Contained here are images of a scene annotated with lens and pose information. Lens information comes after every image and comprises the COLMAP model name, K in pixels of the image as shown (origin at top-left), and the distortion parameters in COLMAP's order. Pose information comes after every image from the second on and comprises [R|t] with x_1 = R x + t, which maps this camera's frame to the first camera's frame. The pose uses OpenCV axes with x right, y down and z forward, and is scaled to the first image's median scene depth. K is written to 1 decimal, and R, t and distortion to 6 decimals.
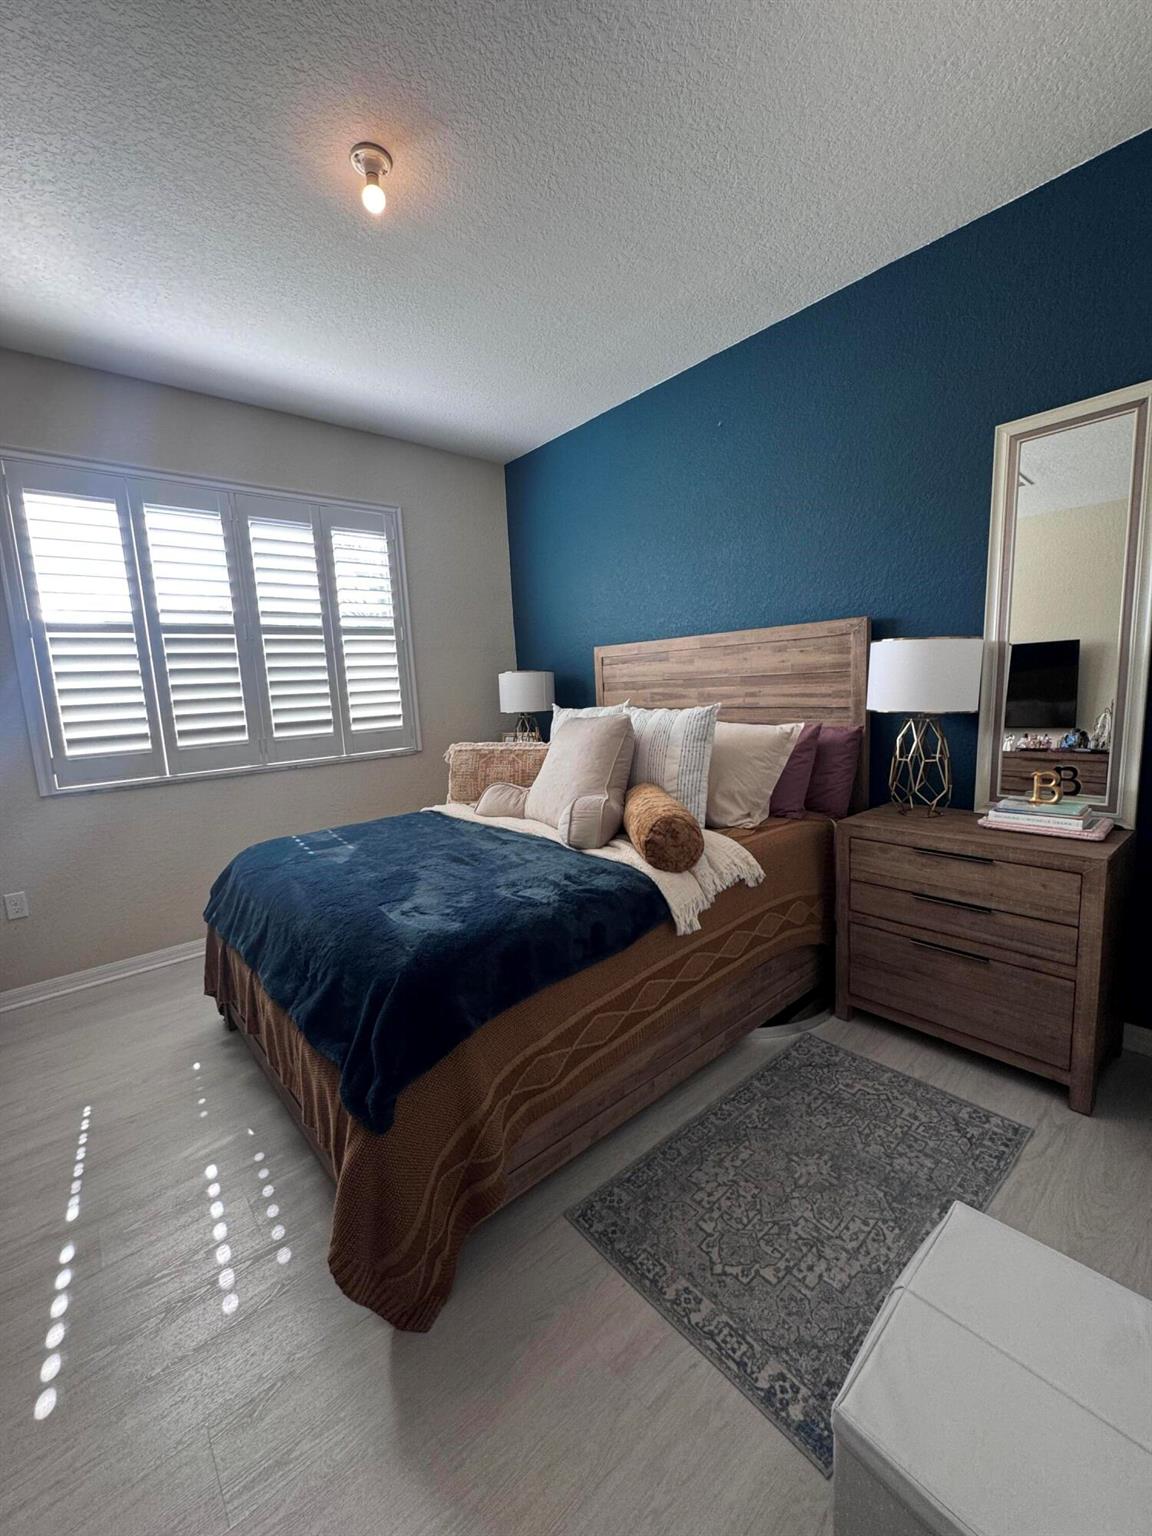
lens RADIAL K [[617.8, 0, 582.3], [0, 617.8, 767.1], [0, 0, 1]] dist [-0.002876, 0.000771]
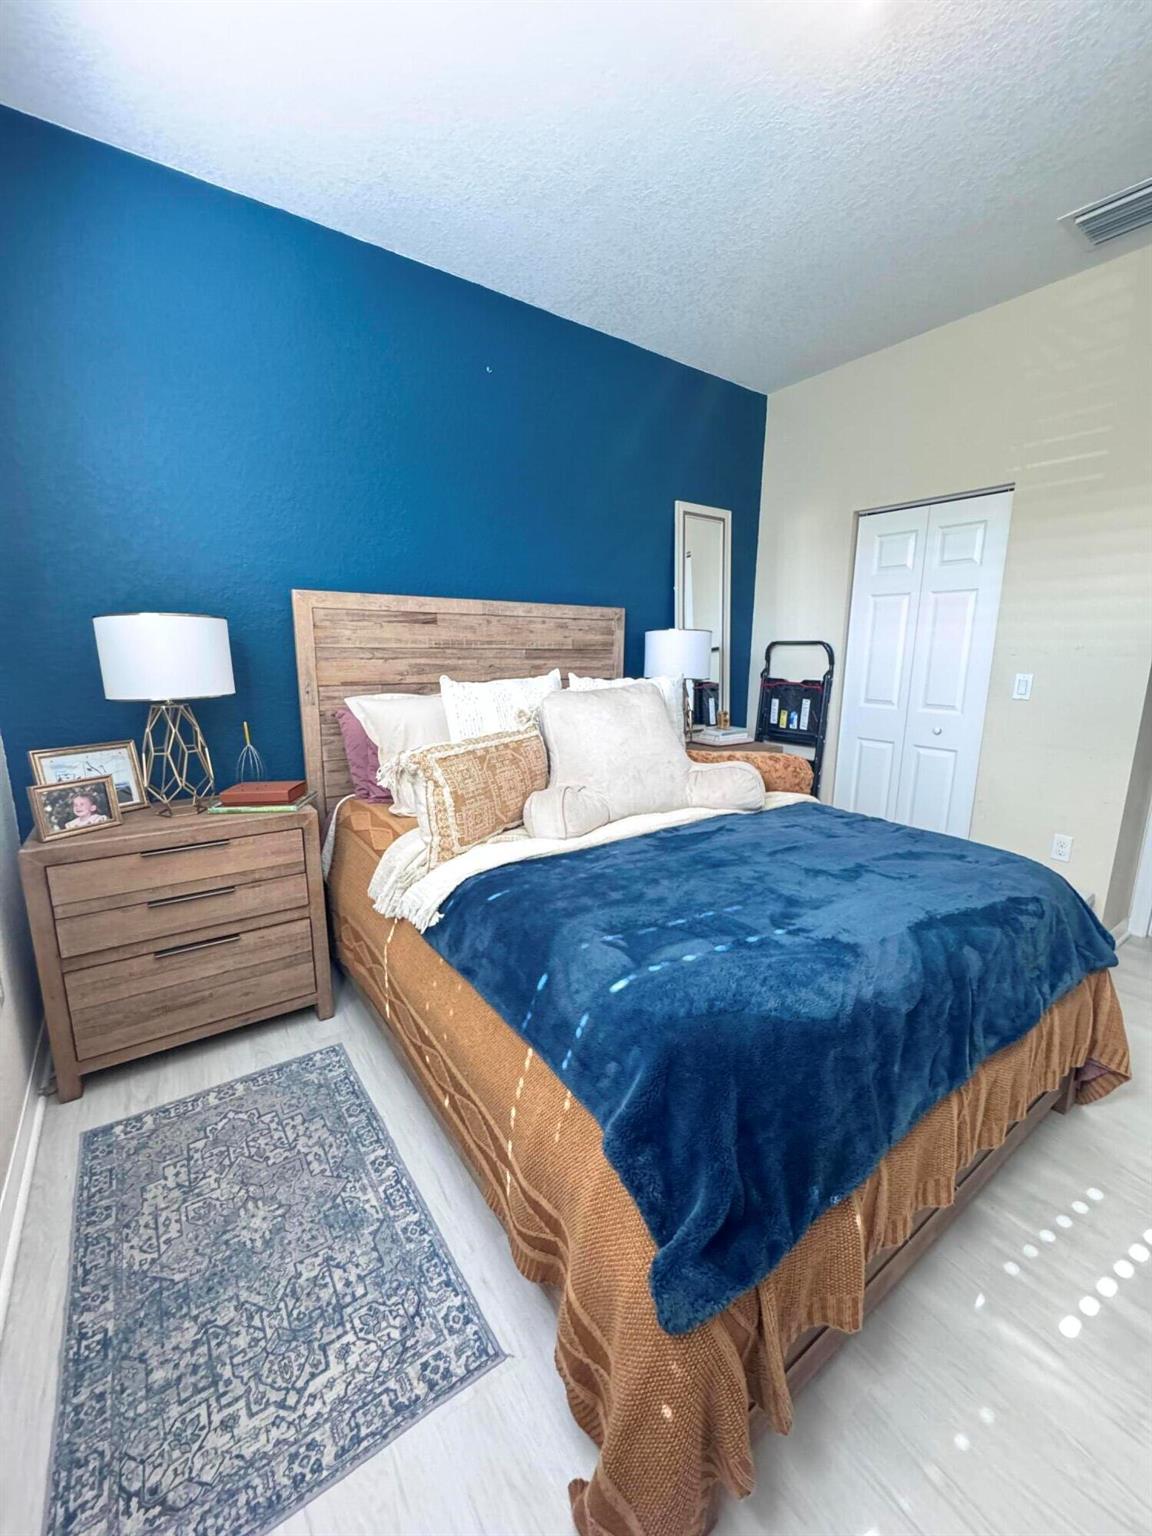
lens RADIAL K [[617.8, 0, 573.4], [0, 617.8, 766.1], [0, 0, 1]] dist [-0.002876, 0.000771]
pose [[0.093604, -0.138518, 0.985926, -0.603935], [0.122912, 0.984307, 0.126621, -0.062737], [-0.987993, 0.109330, 0.109161, 0.678613]]
